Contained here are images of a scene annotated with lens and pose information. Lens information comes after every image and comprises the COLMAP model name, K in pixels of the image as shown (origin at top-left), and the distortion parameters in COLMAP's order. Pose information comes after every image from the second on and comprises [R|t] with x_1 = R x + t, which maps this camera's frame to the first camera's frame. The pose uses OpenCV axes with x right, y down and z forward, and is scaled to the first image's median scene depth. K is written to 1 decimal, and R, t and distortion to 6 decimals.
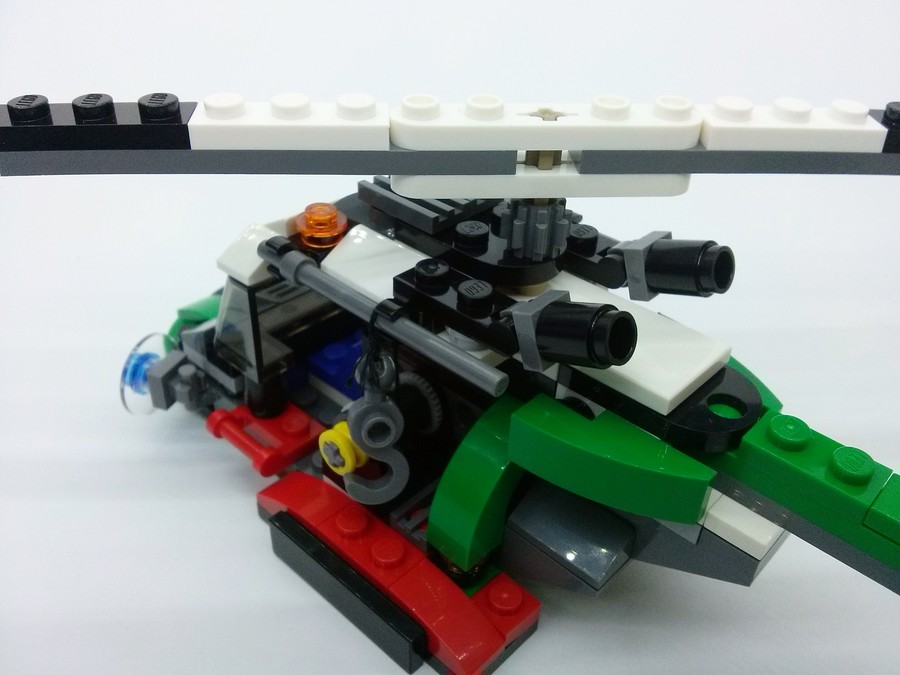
lens RADIAL K [[834.9, 0, 447.7], [0, 834.9, 359.7], [0, 0, 1]] dist [0.140590, -0.457201]
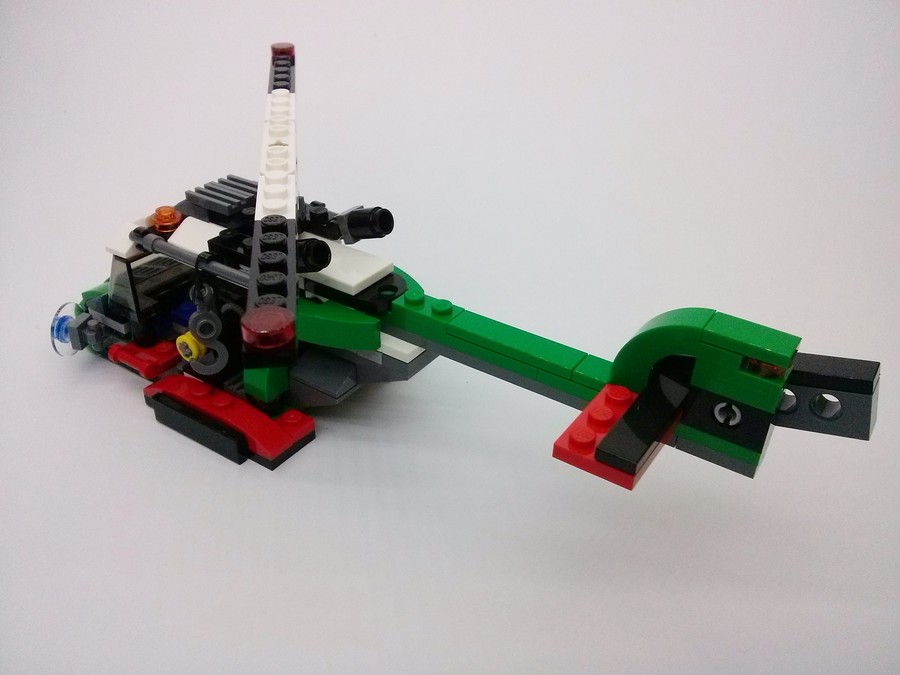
lens RADIAL K [[834.9, 0, 447.7], [0, 834.9, 359.7], [0, 0, 1]] dist [0.140590, -0.457201]
pose [[0.989413, -0.098201, 0.106858, 0.207985], [0.102843, 0.993940, -0.038824, 0.255271], [-0.102398, 0.049403, 0.993516, -0.763286]]
